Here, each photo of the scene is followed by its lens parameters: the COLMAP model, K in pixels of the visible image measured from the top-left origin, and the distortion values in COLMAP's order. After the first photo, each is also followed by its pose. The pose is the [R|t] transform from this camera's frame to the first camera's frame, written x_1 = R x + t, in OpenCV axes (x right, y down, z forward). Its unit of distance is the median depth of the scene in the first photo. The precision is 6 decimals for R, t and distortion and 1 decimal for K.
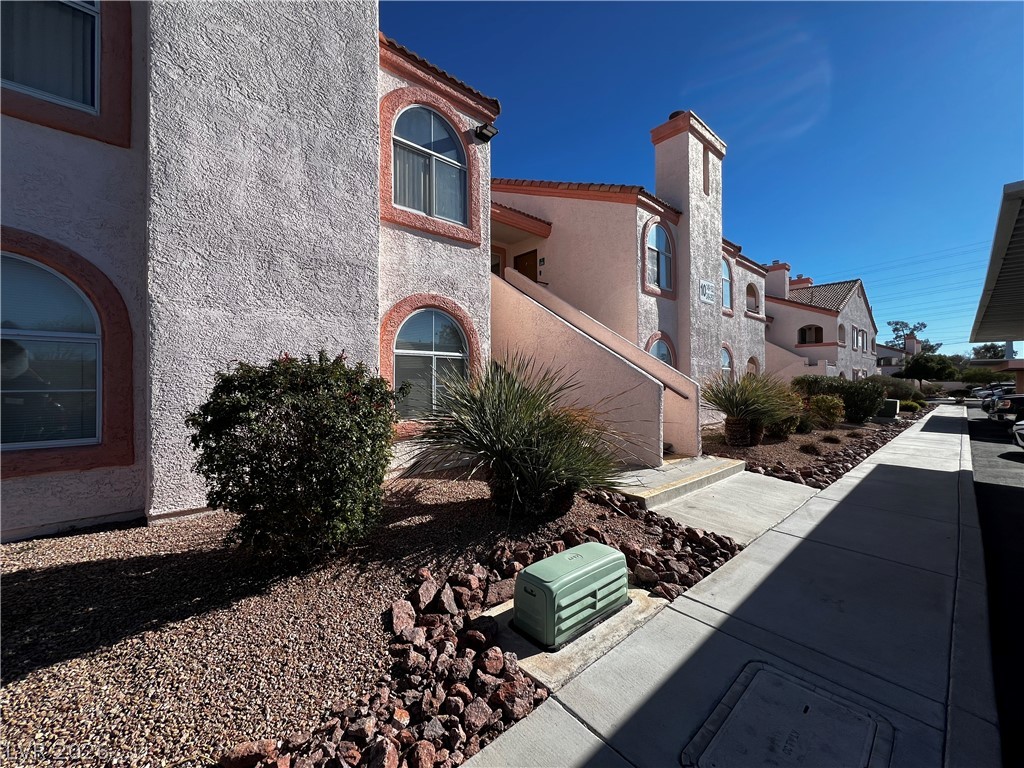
lens RADIAL K [[405.4, 0, 512.4], [0, 405.4, 382.2], [0, 0, 1]] dist [0.000695, -0.000453]
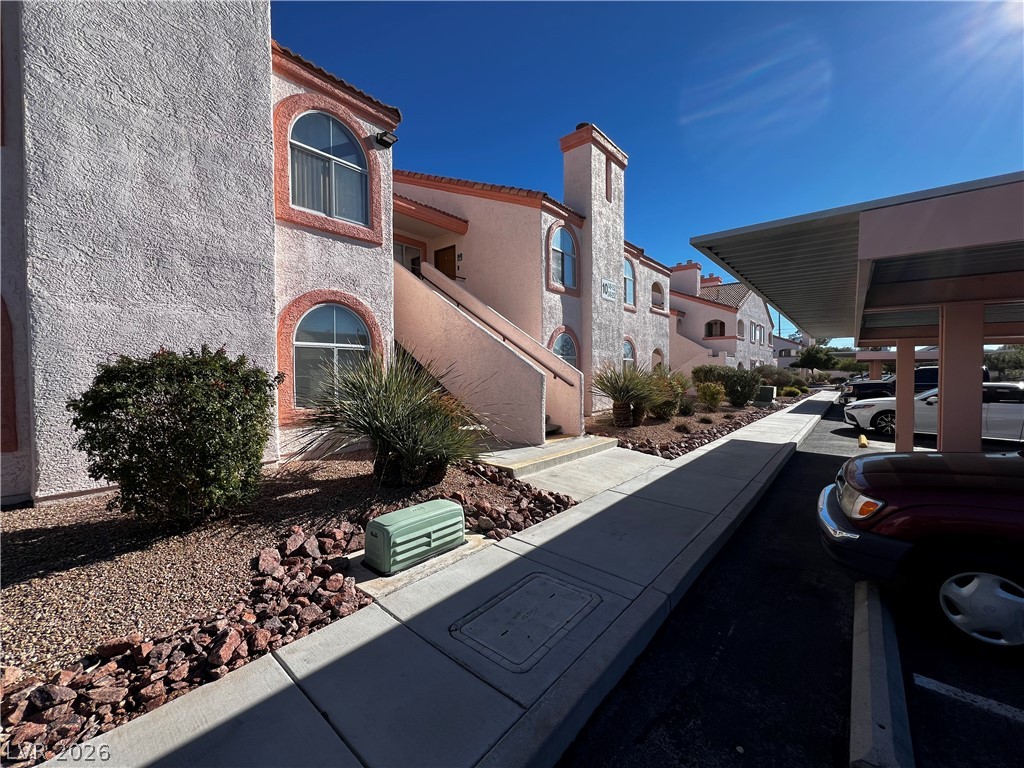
lens RADIAL K [[405.4, 0, 511.2], [0, 405.4, 381.8], [0, 0, 1]] dist [0.000695, -0.000453]
pose [[0.991056, -0.004814, 0.133358, 0.181919], [0.001490, 0.999686, 0.025016, -0.000728], [-0.133437, -0.024593, 0.990752, -0.193220]]
